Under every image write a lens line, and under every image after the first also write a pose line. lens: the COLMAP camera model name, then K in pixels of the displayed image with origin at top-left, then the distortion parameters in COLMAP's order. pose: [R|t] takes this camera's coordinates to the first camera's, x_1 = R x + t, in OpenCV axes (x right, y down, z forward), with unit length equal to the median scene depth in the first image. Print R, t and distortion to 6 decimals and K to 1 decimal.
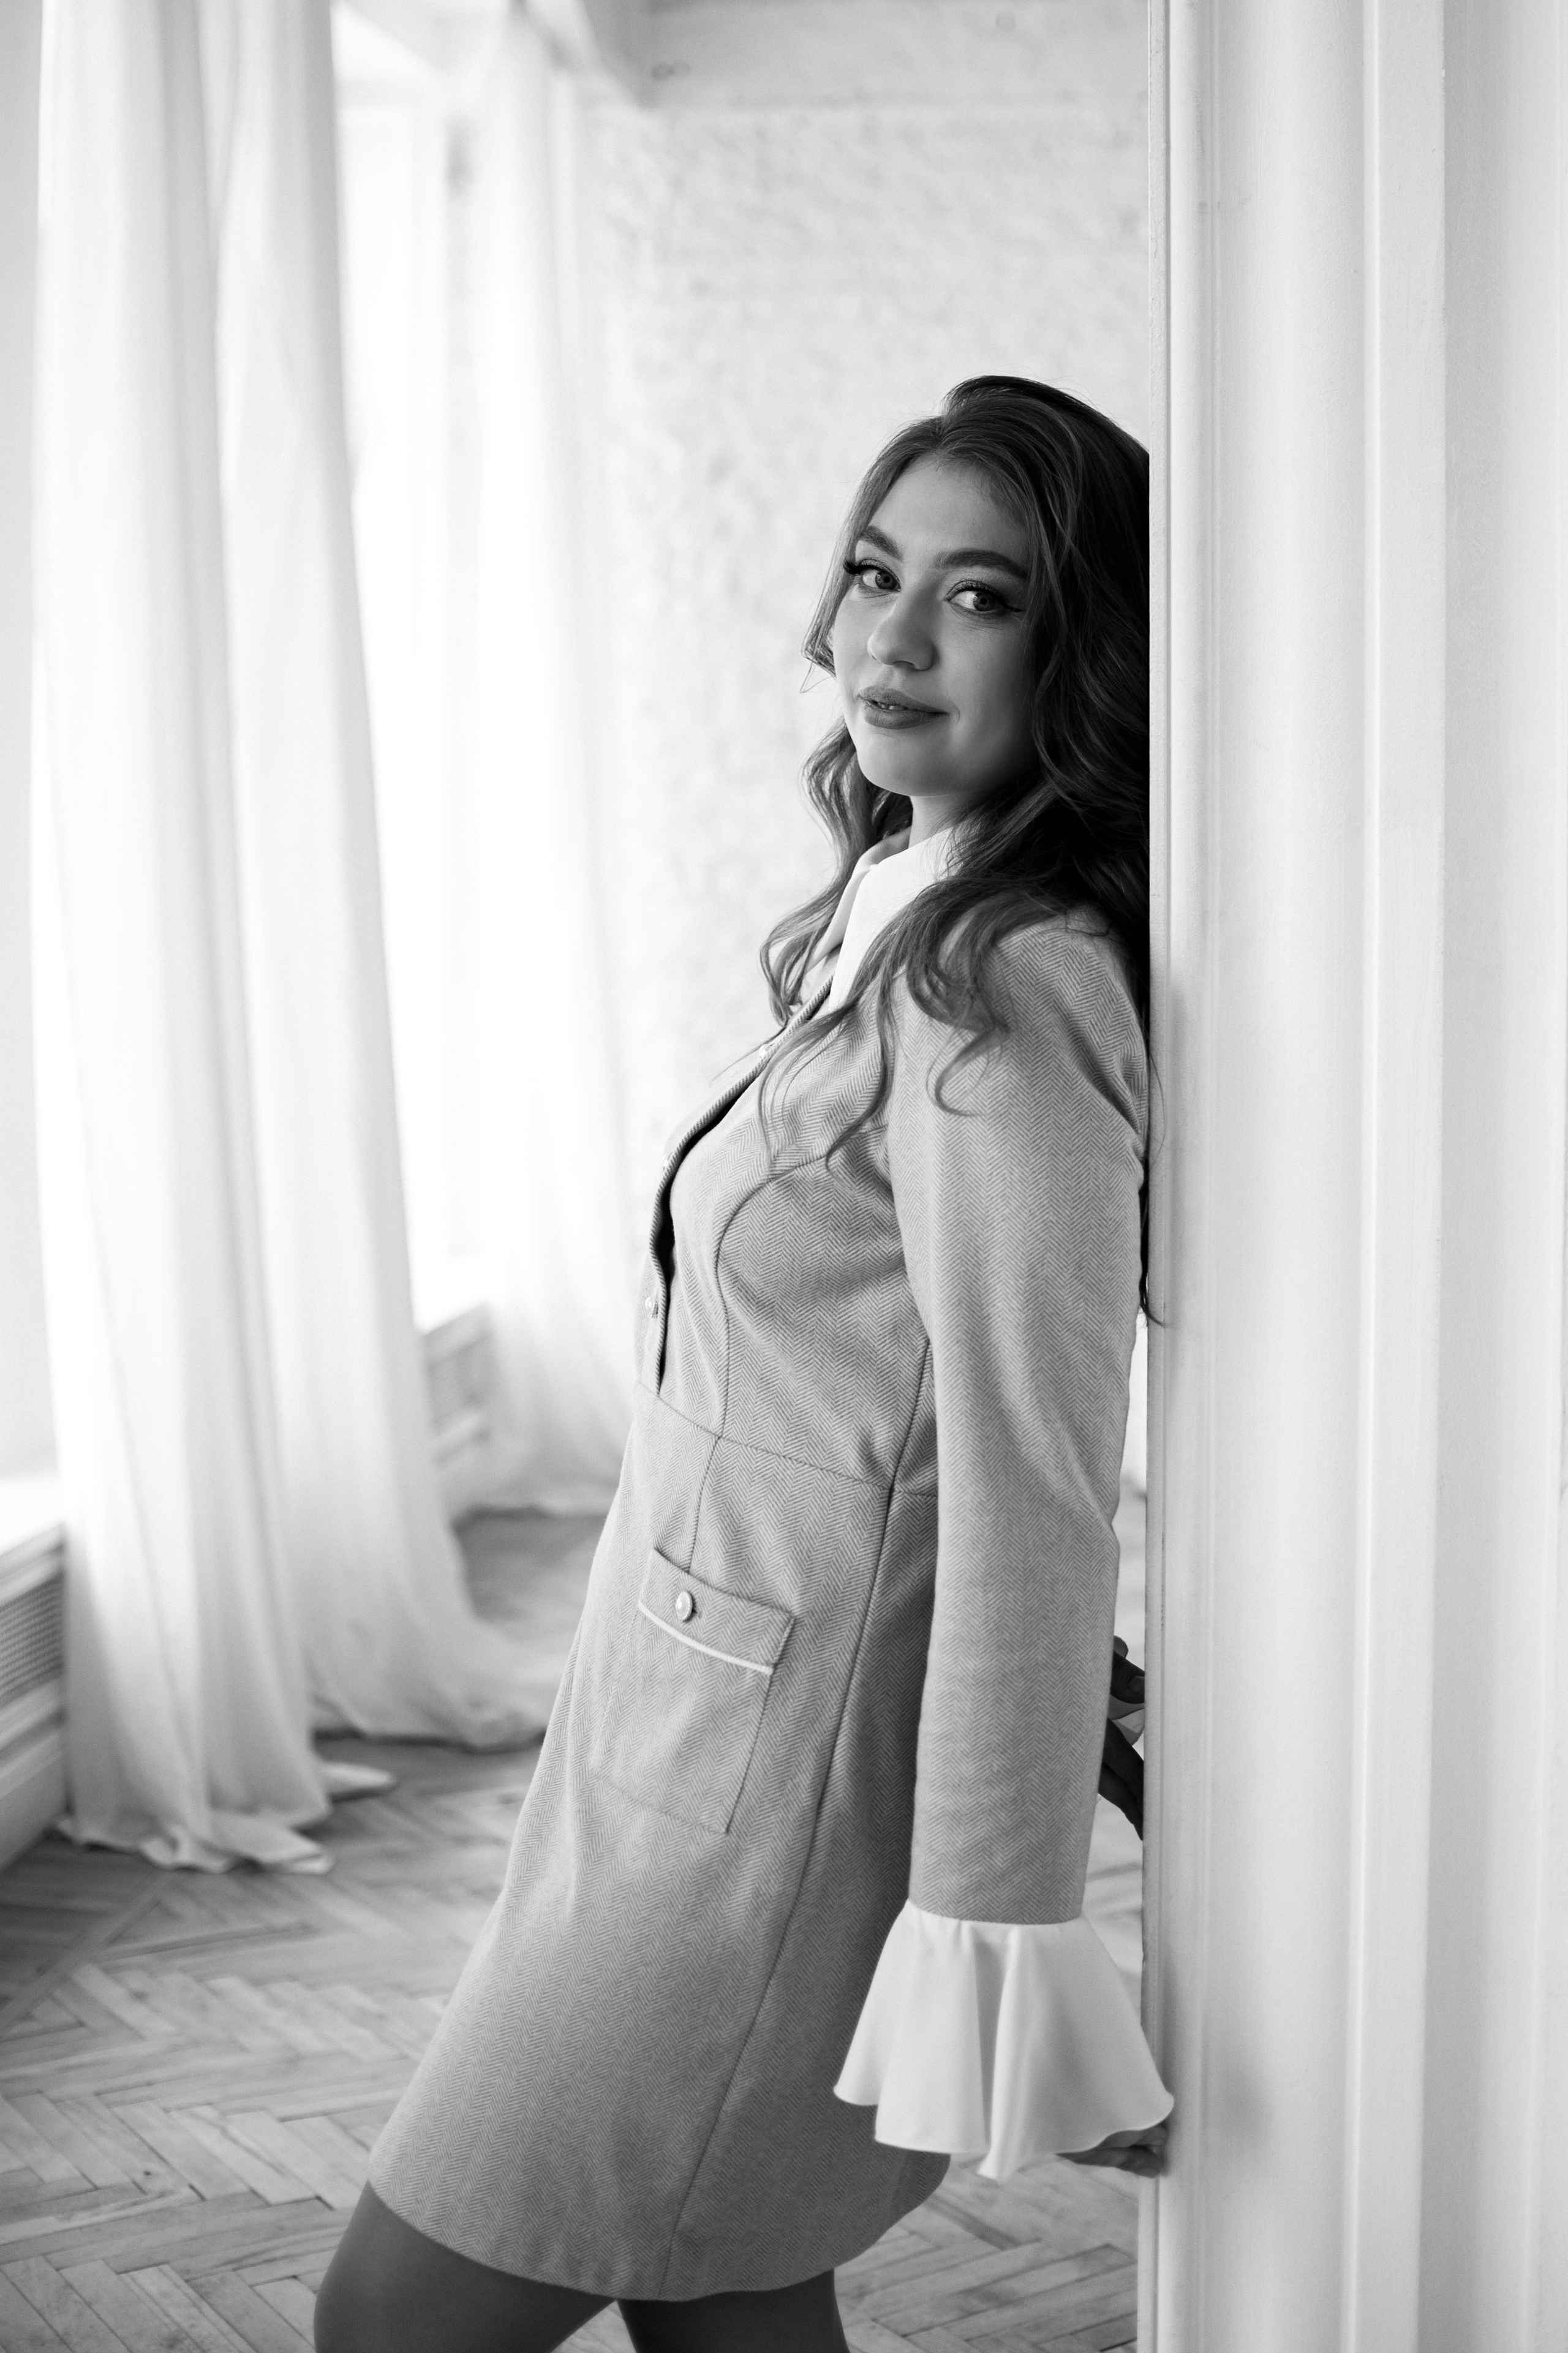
lens RADIAL K [[3039.5, 0, 805.5], [0, 3039.5, 1189.0], [0, 0, 1]] dist [-0.139488, 0.000000]
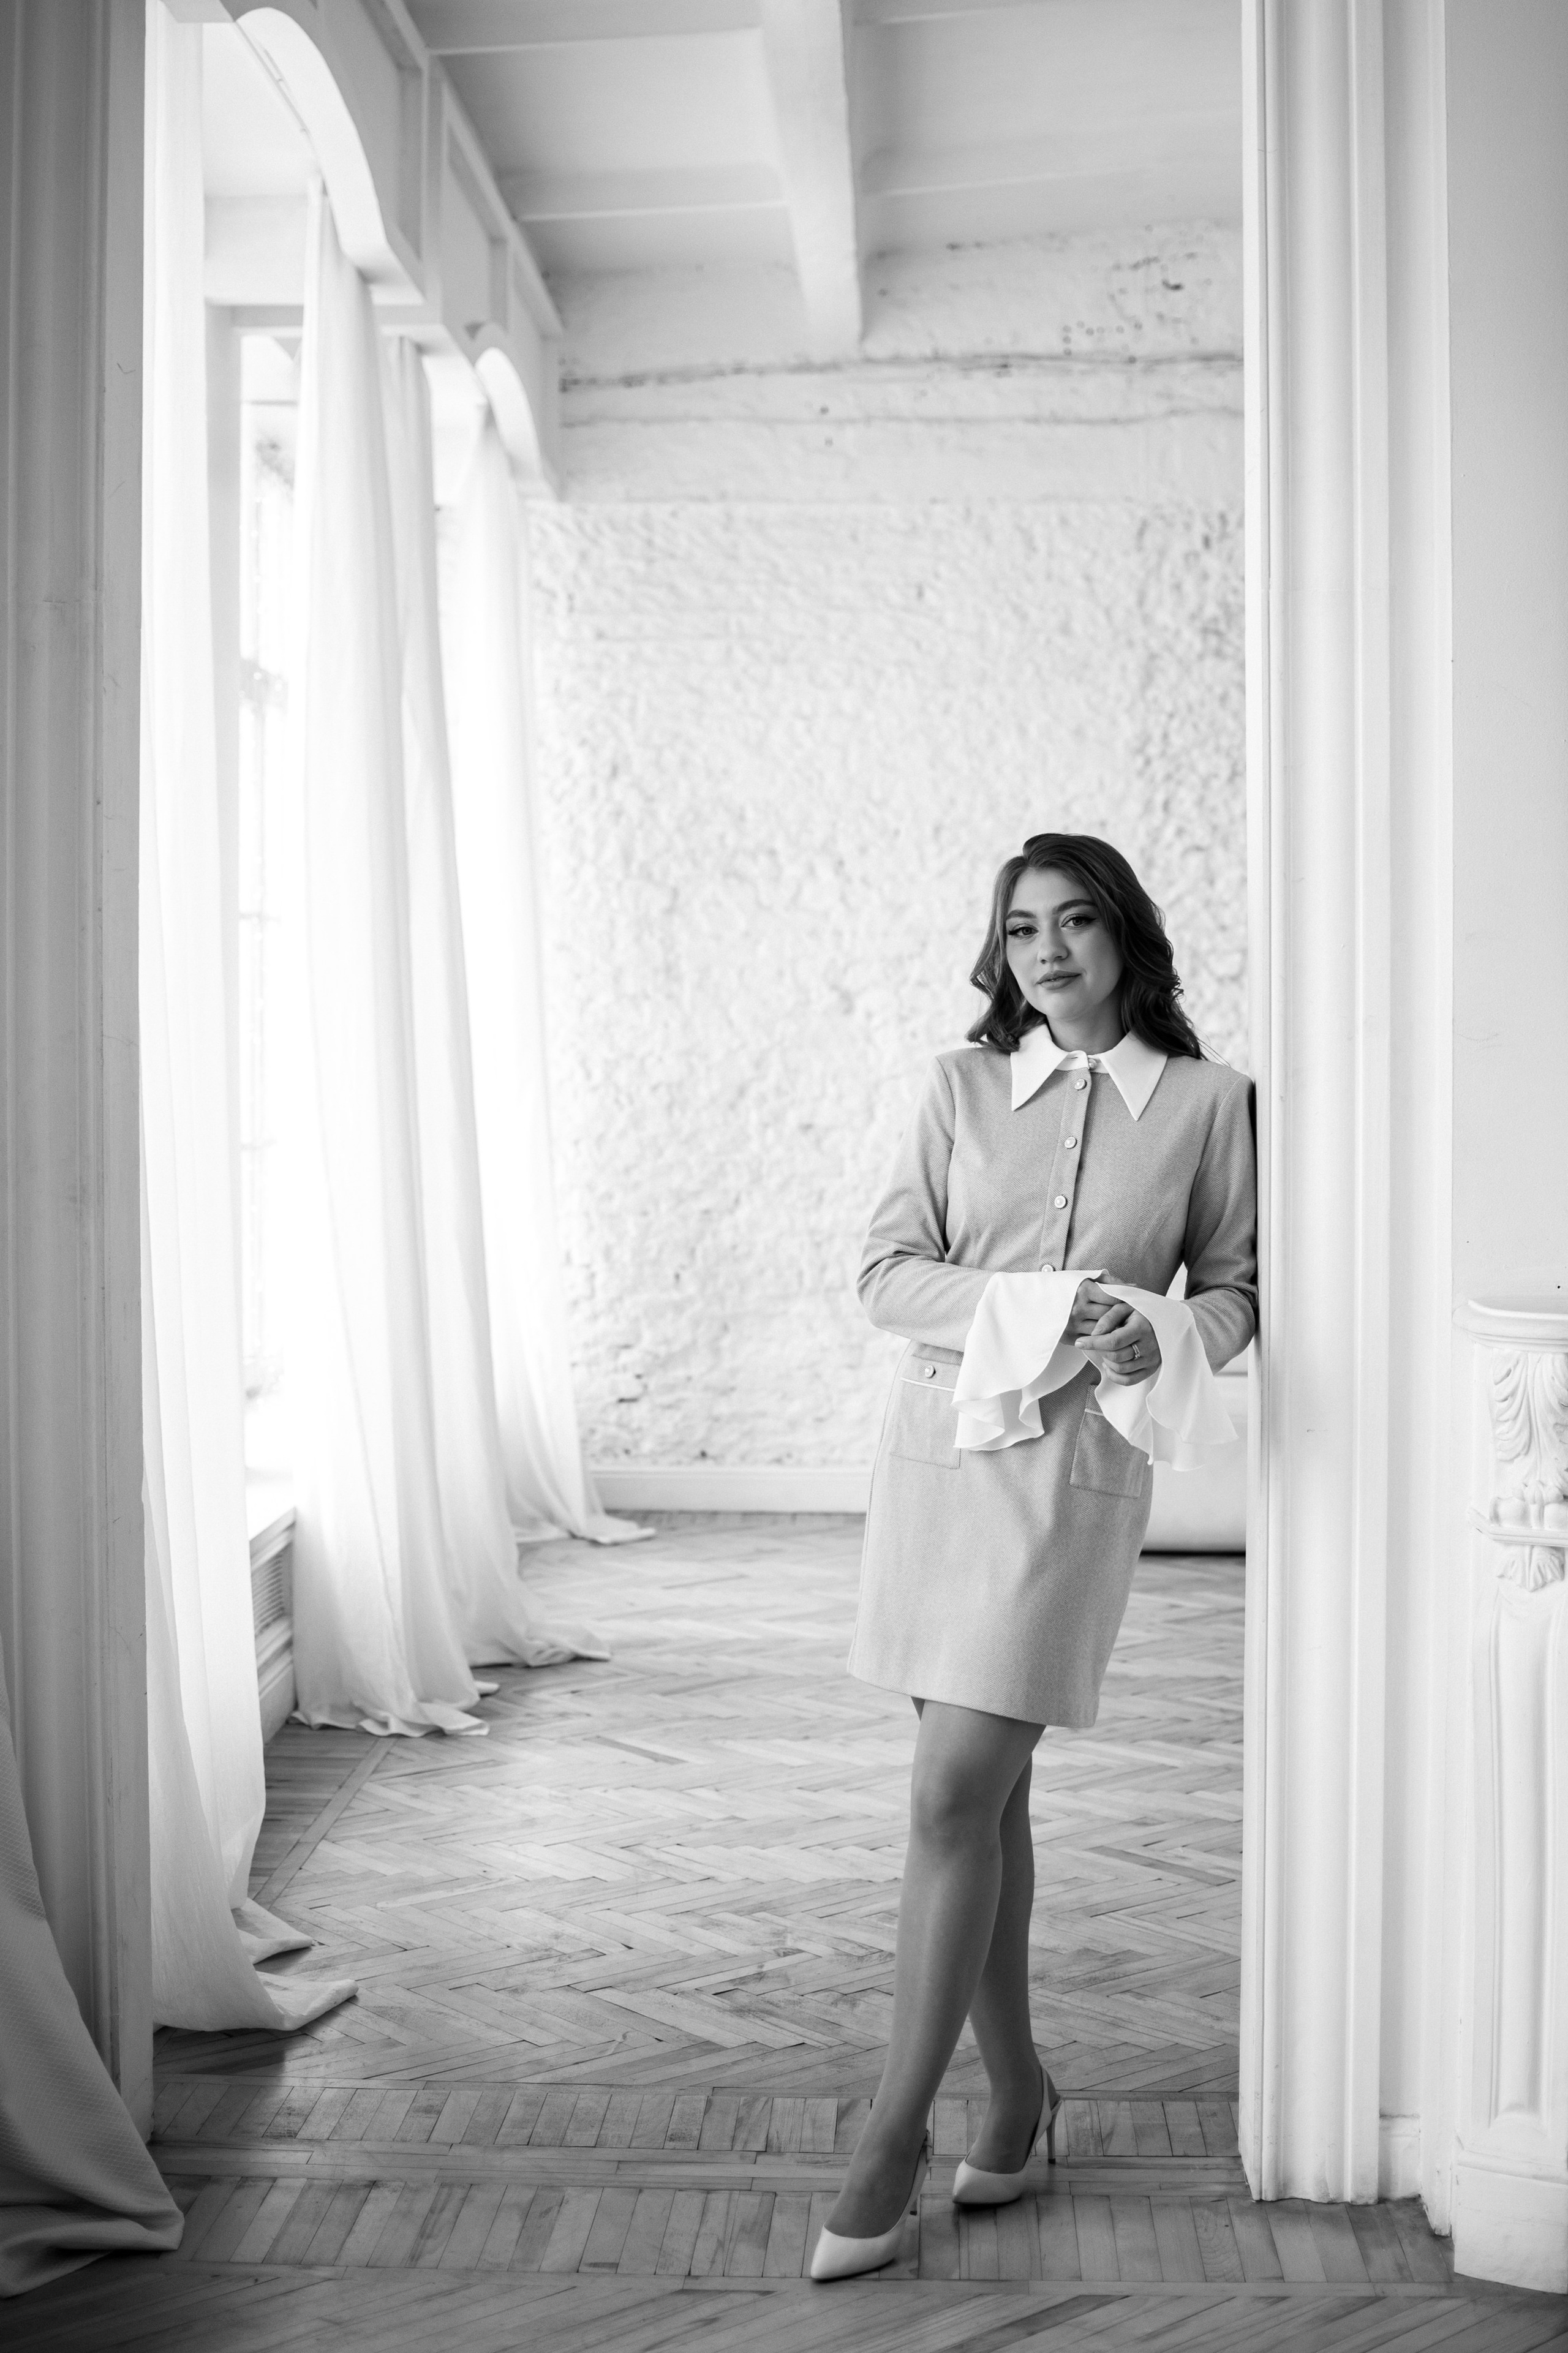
lens RADIAL K [[3039.5, 0, 784.2], [0, 3039.5, 1162.8], [0, 0, 1]] dist [-0.139488, 0.000000]
pose [[0.991184, -0.008141, 0.132244, -0.135842], [0.018126, 0.997058, -0.074481, 0.038051], [-0.131249, 0.076221, 0.988415, -0.332821]]
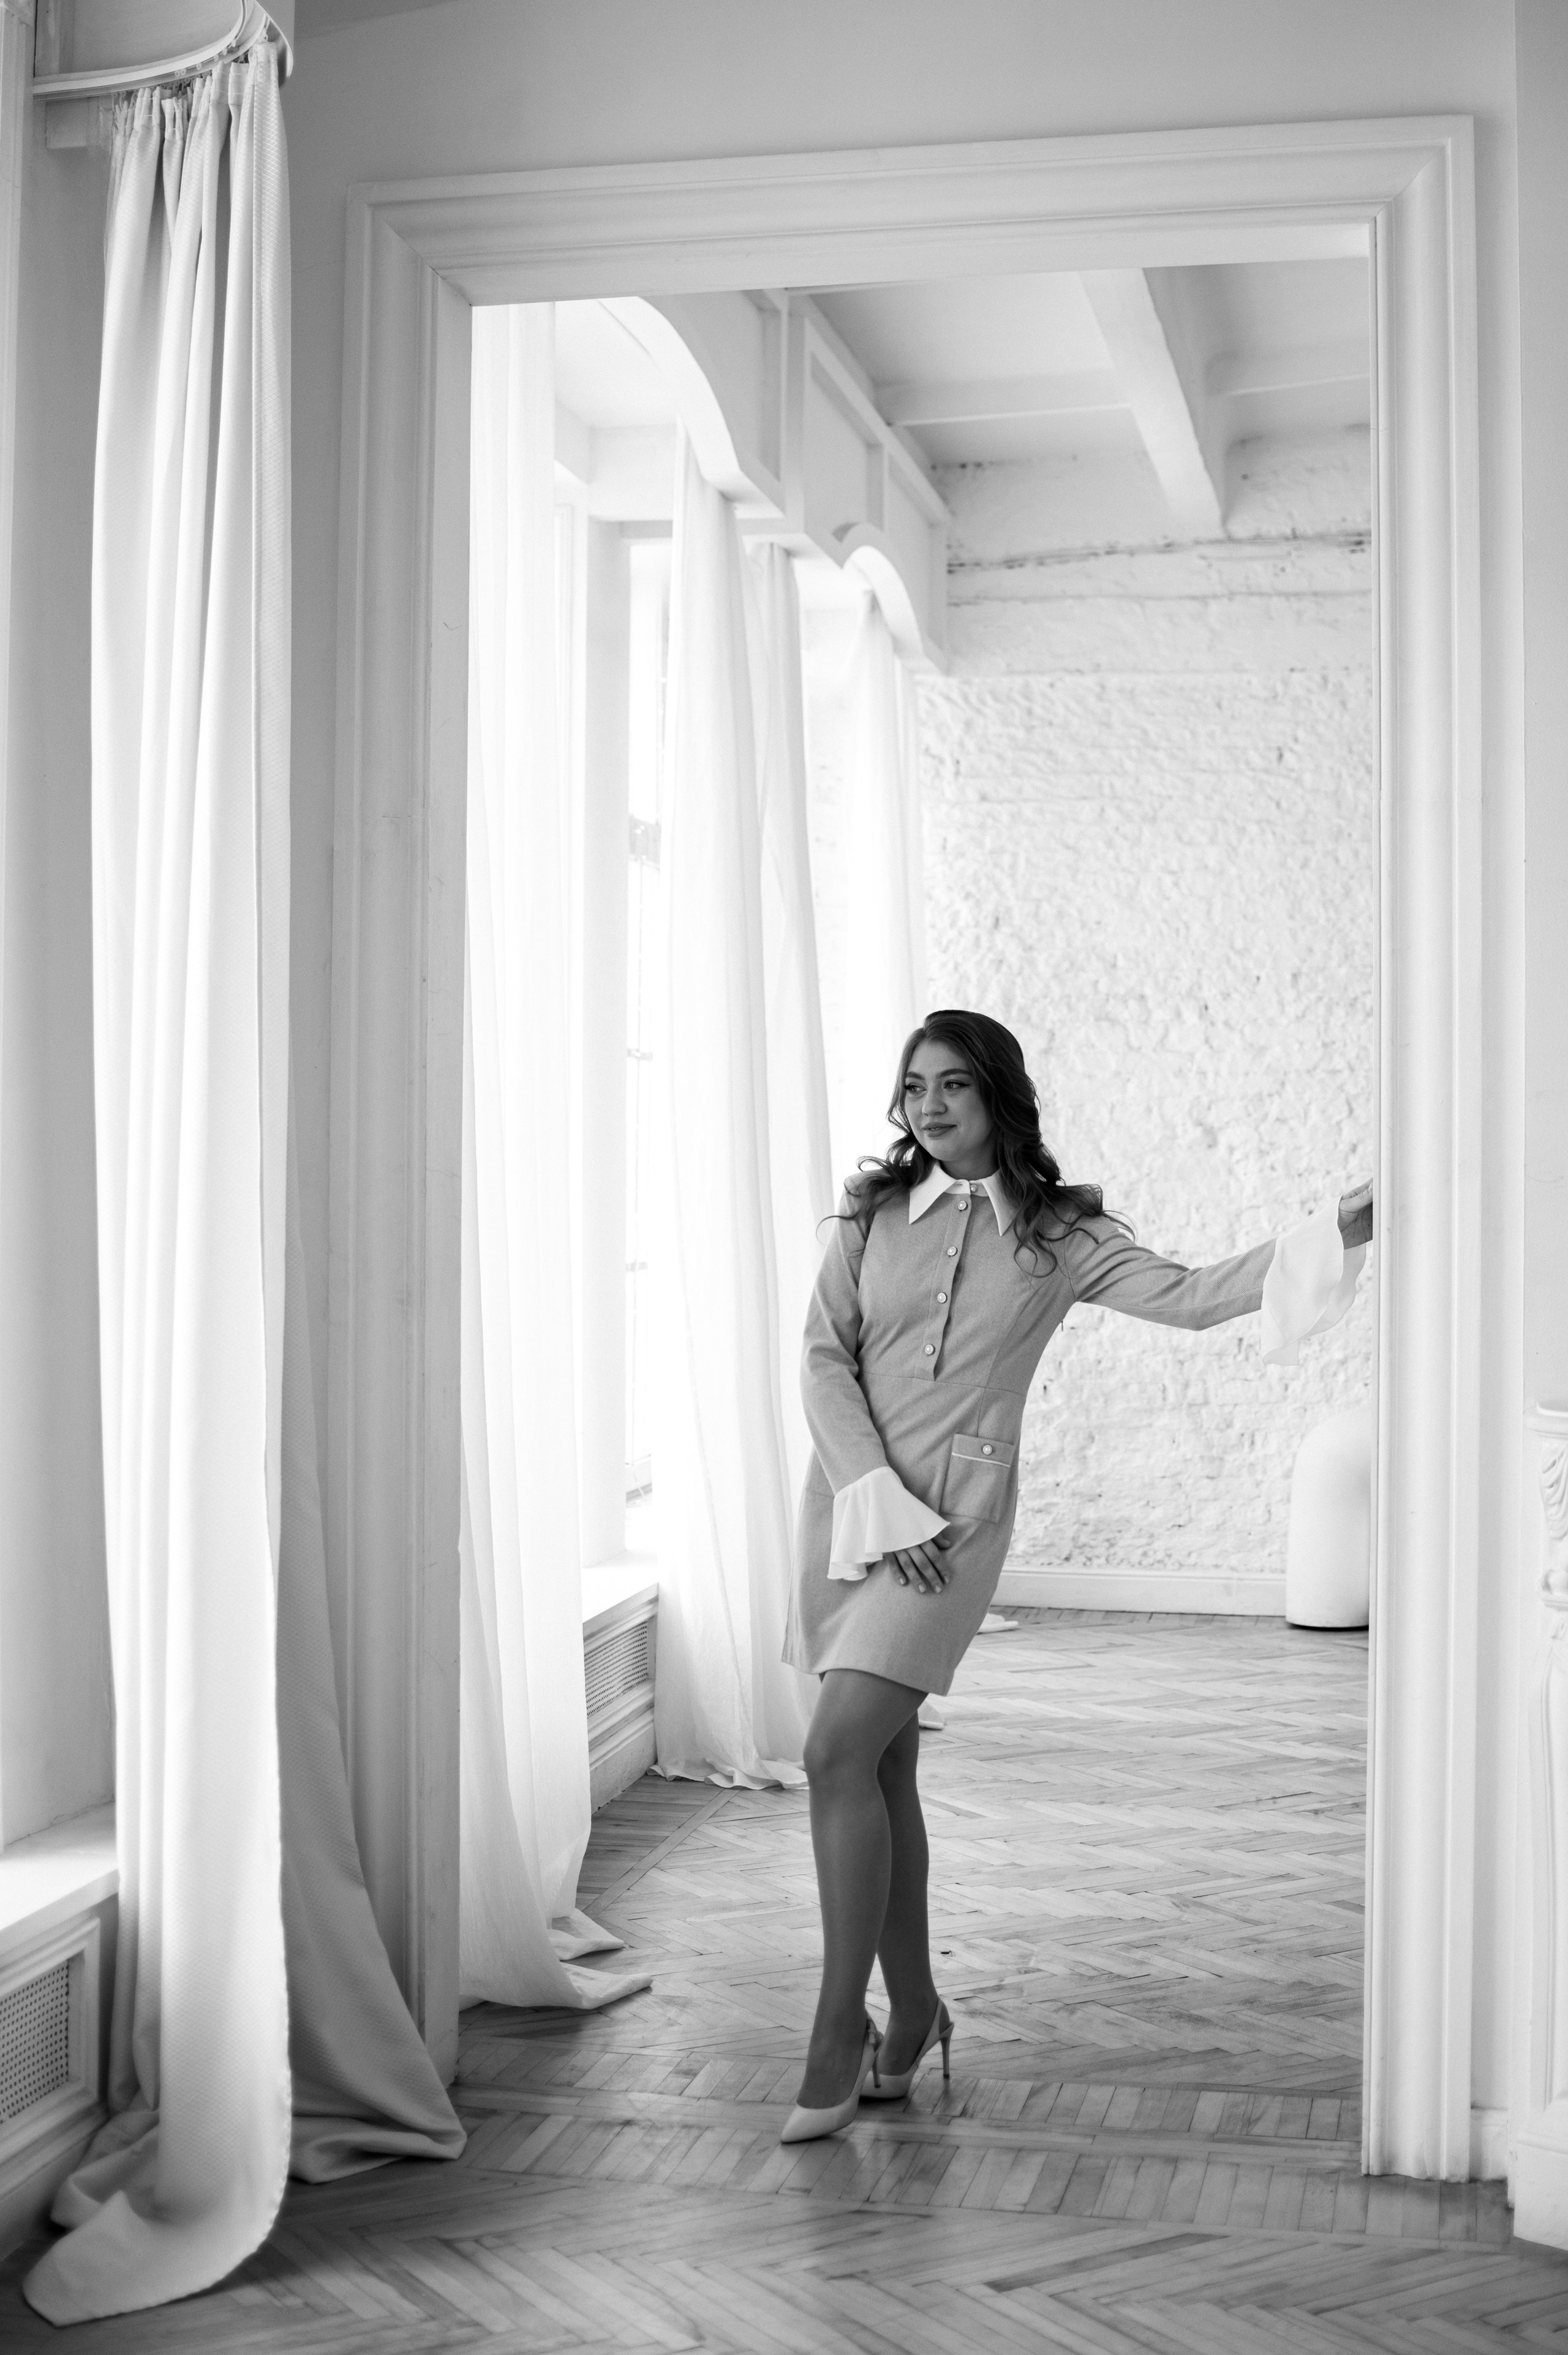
lens RADIAL K [[3041.6, 0, 762.9], [0, 3041.6, 1191.5], [0, 0, 1]] dist [-0.139488, 0.000000]
pose [[0.999061, 0.004171, -0.043115, -0.078899], [-0.008831, 0.994062, -0.108455, 0.051356], [0.042407, 0.108734, 0.993166, -0.449829]]
